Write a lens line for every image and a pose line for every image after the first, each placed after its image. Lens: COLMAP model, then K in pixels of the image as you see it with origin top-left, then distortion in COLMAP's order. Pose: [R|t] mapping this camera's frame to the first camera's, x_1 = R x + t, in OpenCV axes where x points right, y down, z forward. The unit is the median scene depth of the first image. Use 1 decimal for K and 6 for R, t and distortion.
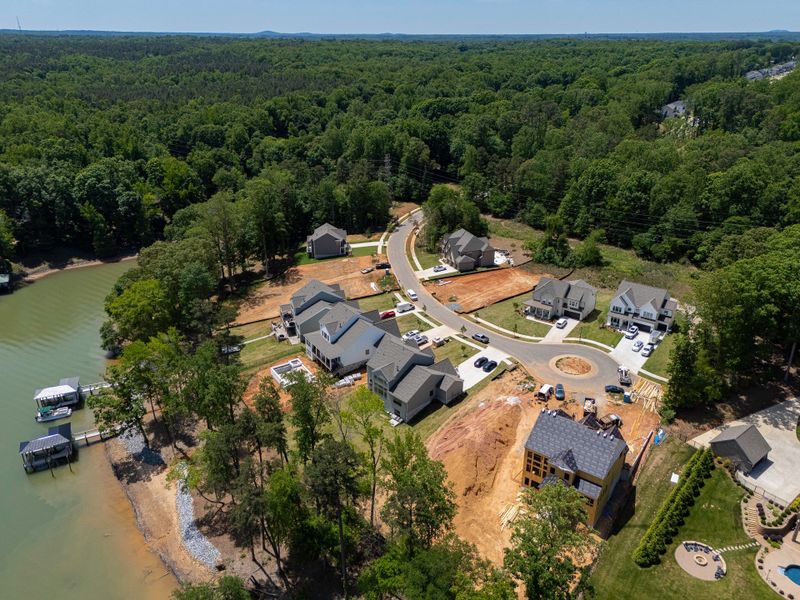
lens RADIAL K [[598.5, 0, 400.0], [0, 598.5, 300.0], [0, 0, 1]] dist [0.062248, -0.060400]
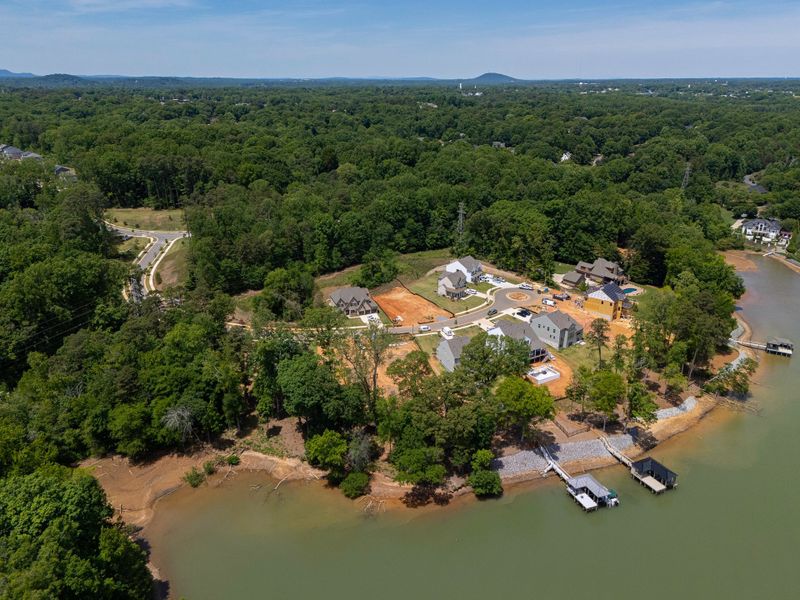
lens RADIAL K [[598.5, 0, 400.0], [0, 598.5, 300.0], [0, 0, 1]] dist [0.062248, -0.060400]
pose [[0.013125, -0.344932, 0.938536, -1.374888], [0.402260, 0.861135, 0.310860, -0.568063], [-0.915431, 0.373455, 0.150055, 0.968944]]
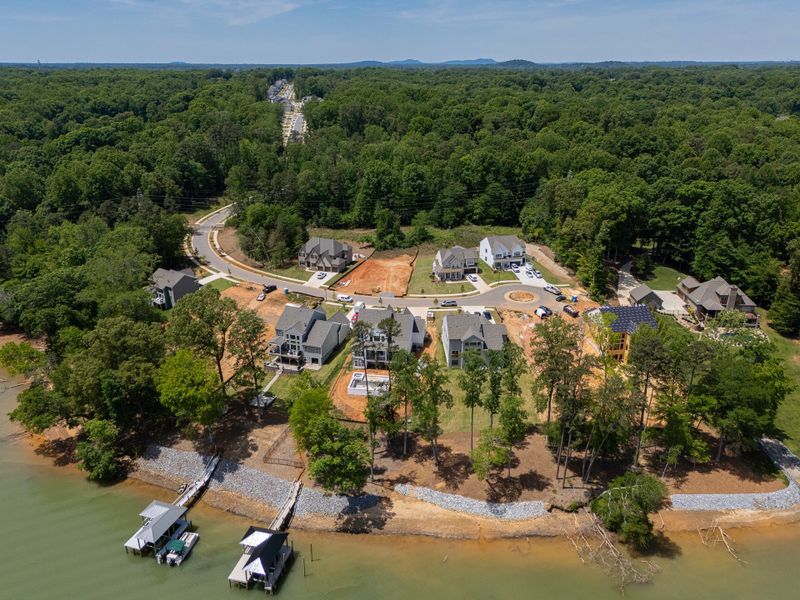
lens RADIAL K [[598.5, 0, 400.0], [0, 598.5, 300.0], [0, 0, 1]] dist [0.062248, -0.060400]
pose [[0.652843, -0.278732, 0.704347, -0.774392], [0.308940, 0.946965, 0.088395, -0.080312], [-0.691631, 0.159893, 0.704330, 0.215694]]
